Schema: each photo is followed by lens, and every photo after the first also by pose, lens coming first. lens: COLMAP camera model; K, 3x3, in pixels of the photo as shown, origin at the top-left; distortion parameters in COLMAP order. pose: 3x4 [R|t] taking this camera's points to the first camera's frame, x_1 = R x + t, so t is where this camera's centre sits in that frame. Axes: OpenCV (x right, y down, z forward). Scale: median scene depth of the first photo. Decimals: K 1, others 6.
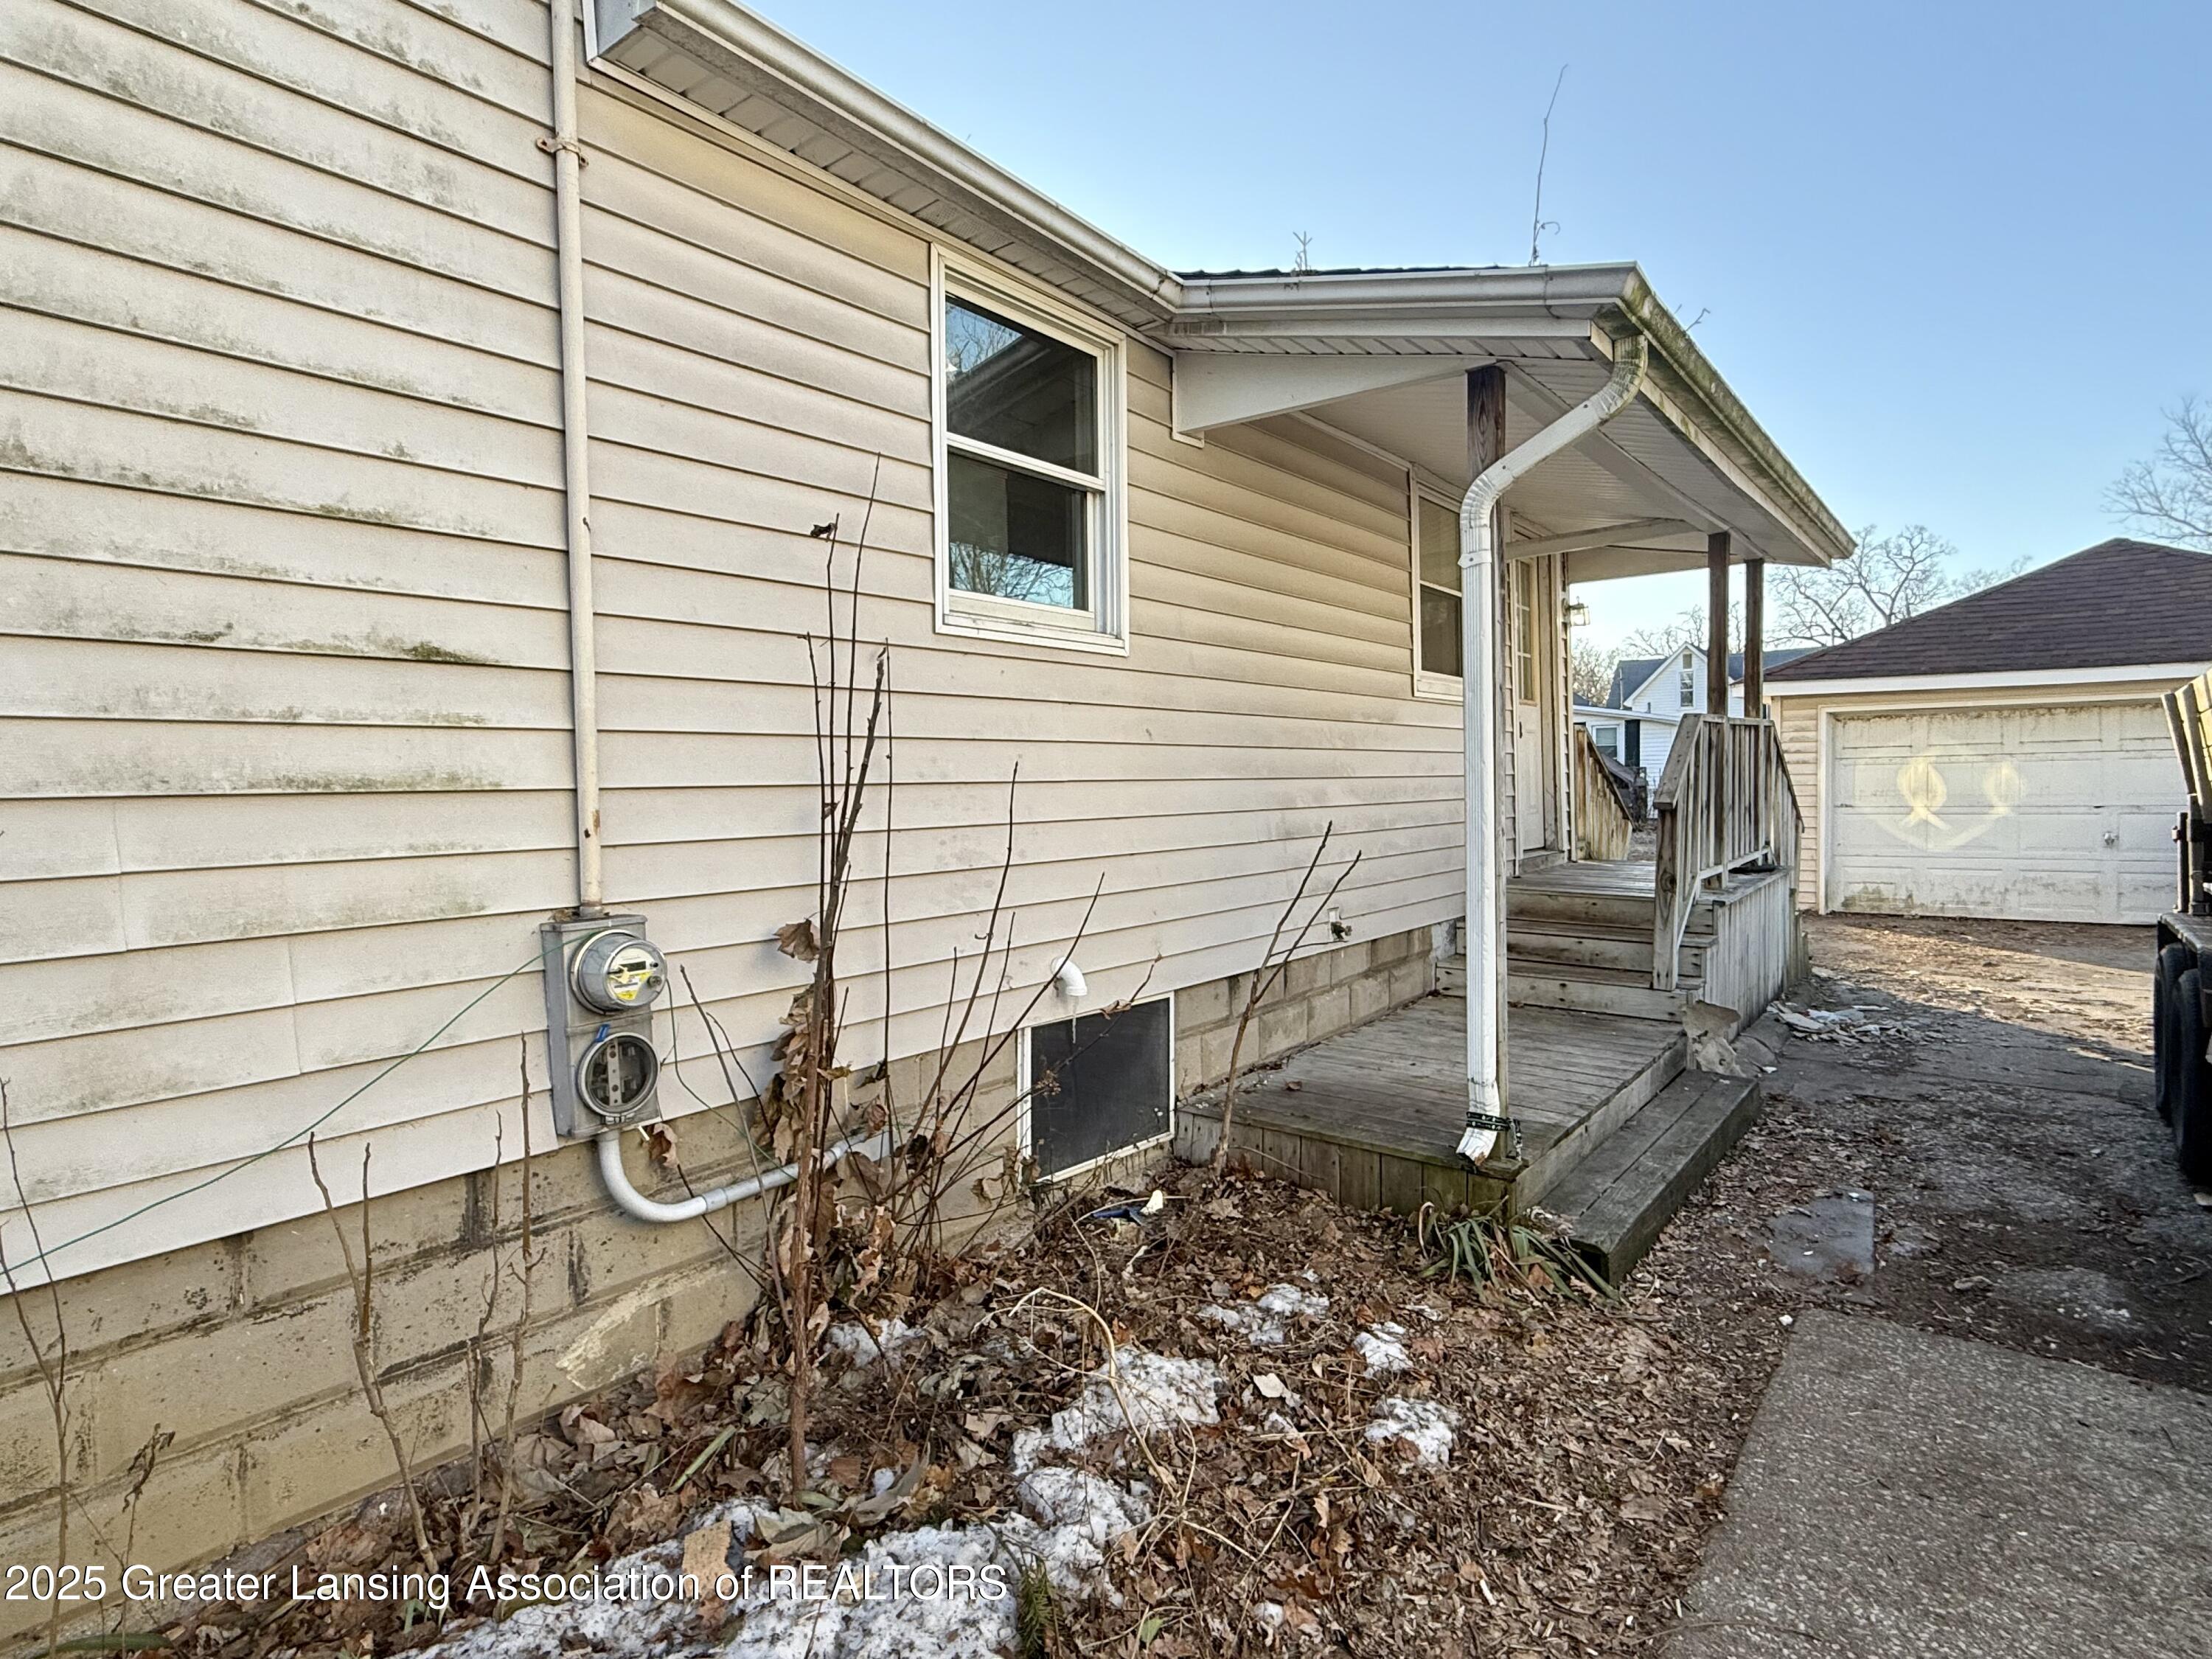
lens RADIAL K [[1205.5, 0, 1102.0], [0, 1205.5, 833.2], [0, 0, 1]] dist [0.001173, 0.001407]
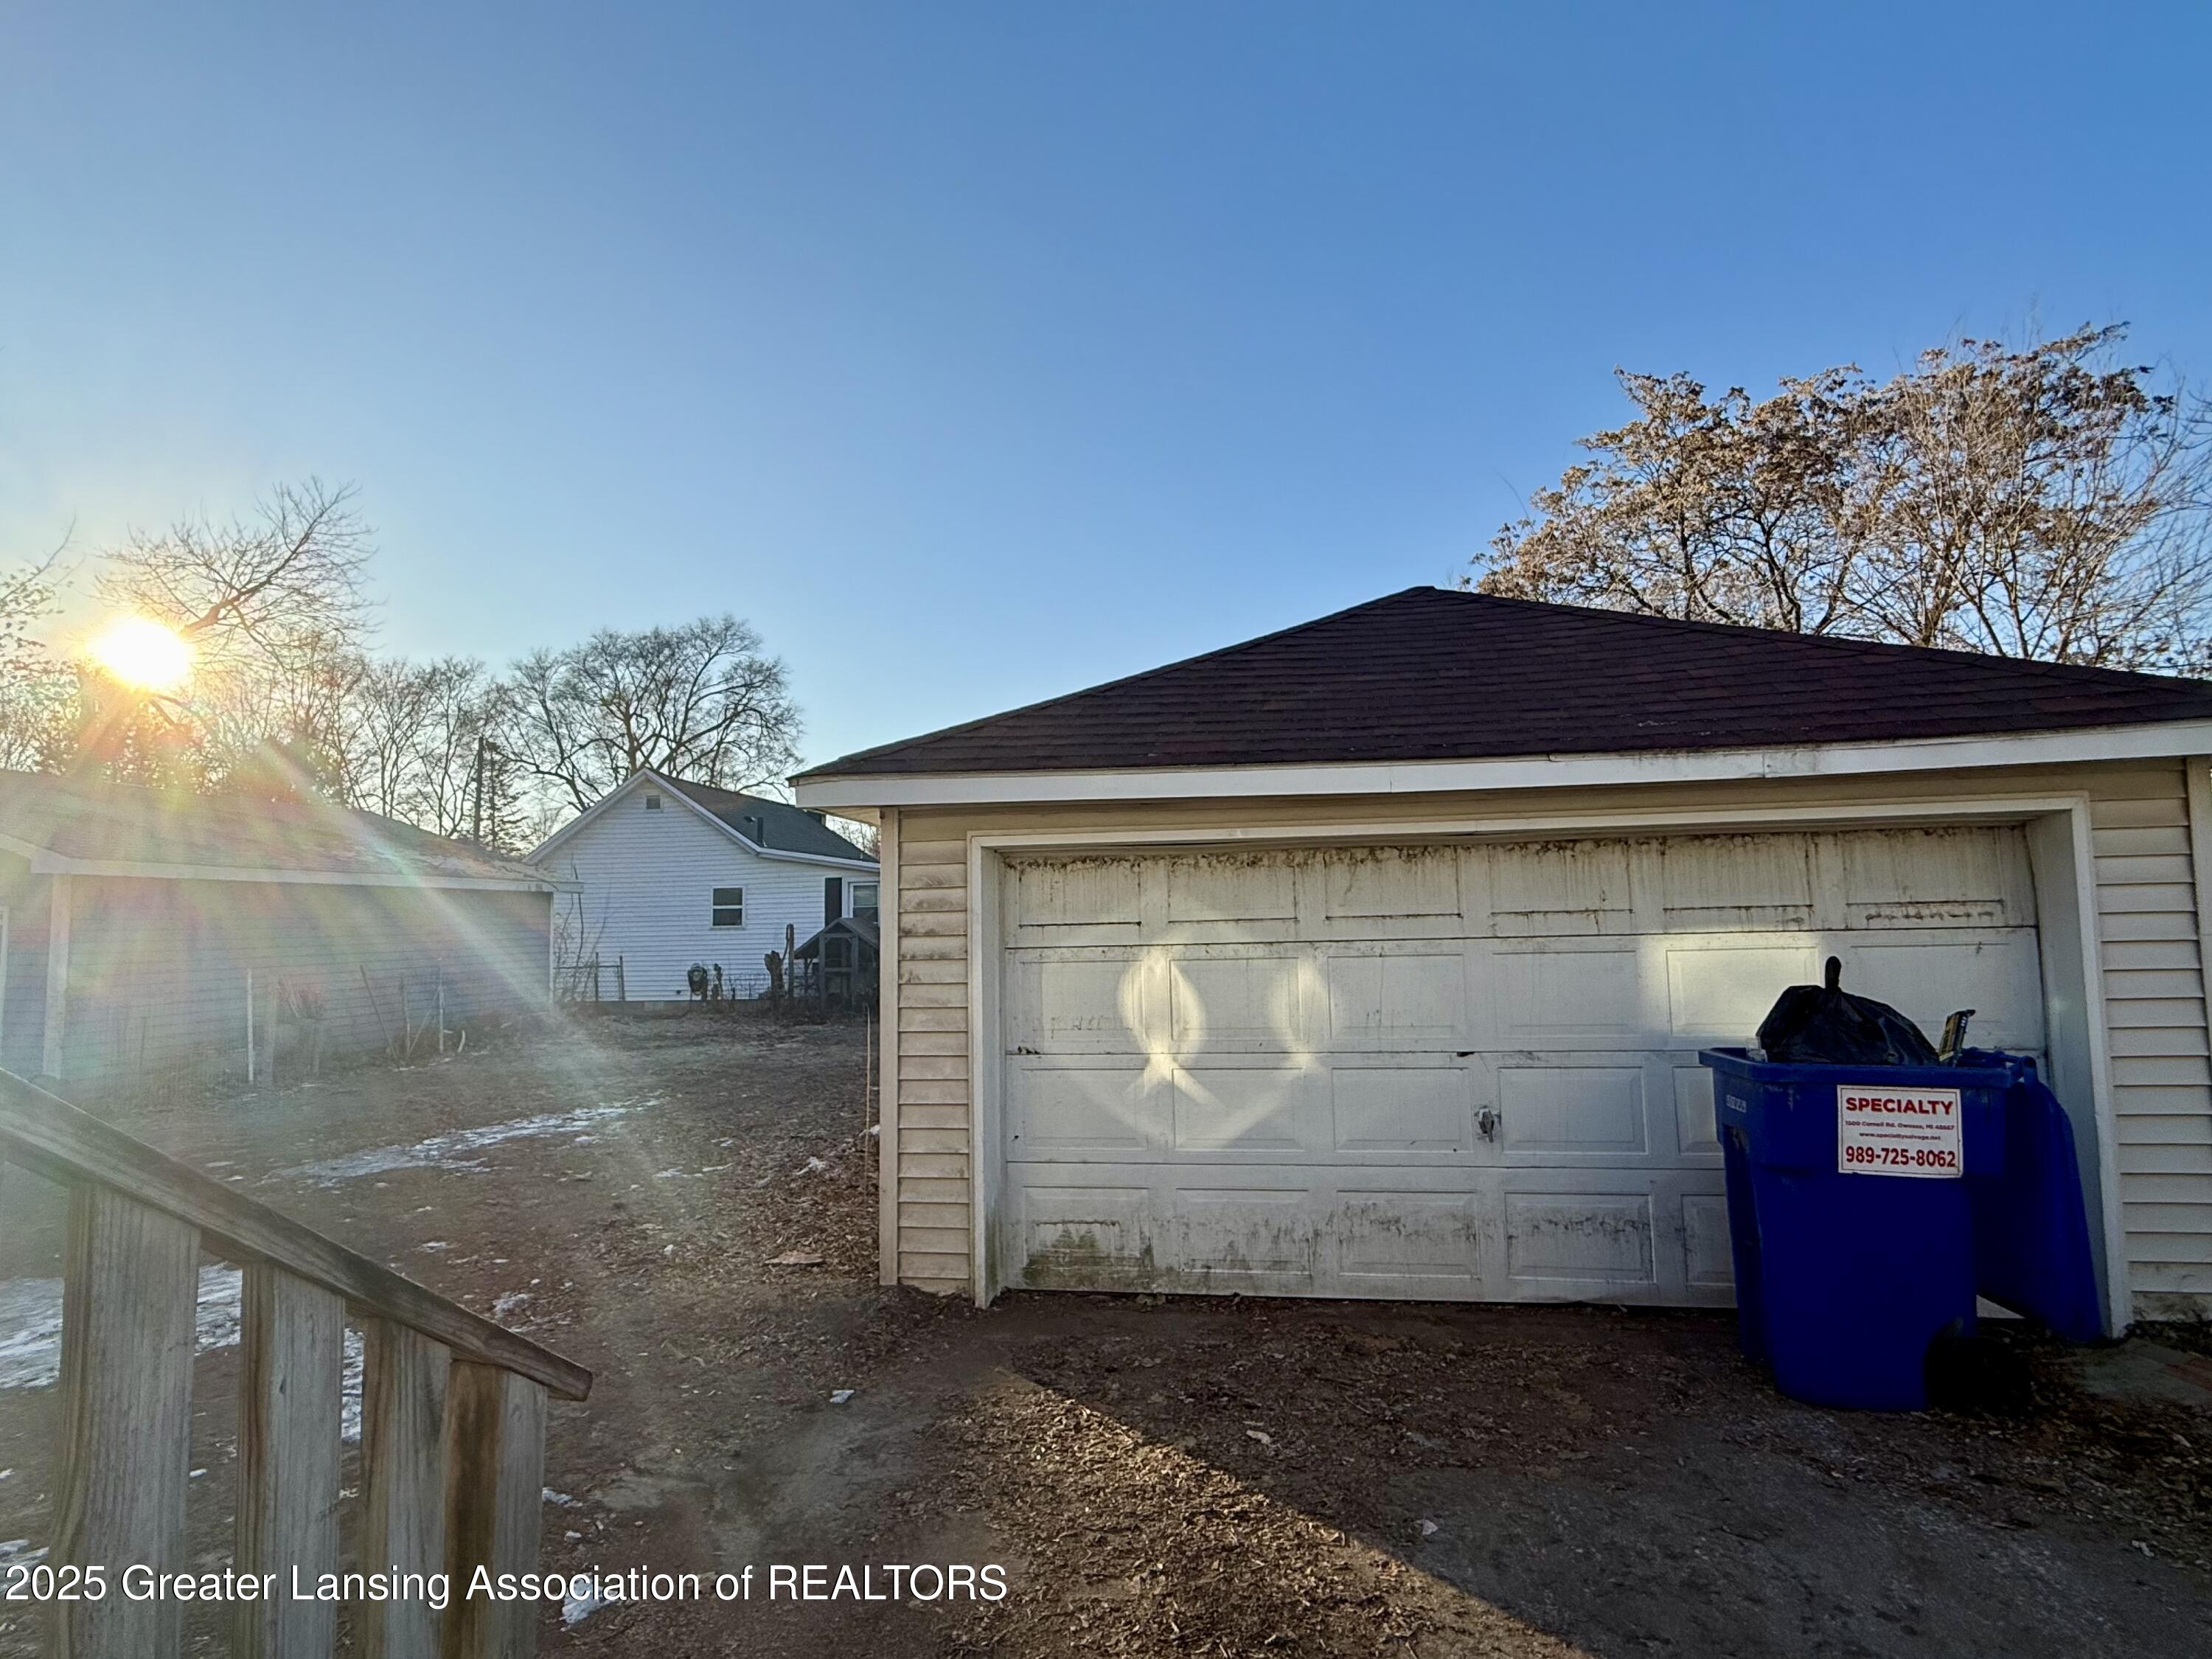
lens RADIAL K [[1205.5, 0, 1105.2], [0, 1205.5, 831.9], [0, 0, 1]] dist [0.001173, 0.001407]
pose [[0.877575, 0.043950, 0.477421, 0.434496], [0.022600, 0.990890, -0.132761, -0.045559], [-0.478907, 0.127297, 0.868587, 0.595883]]
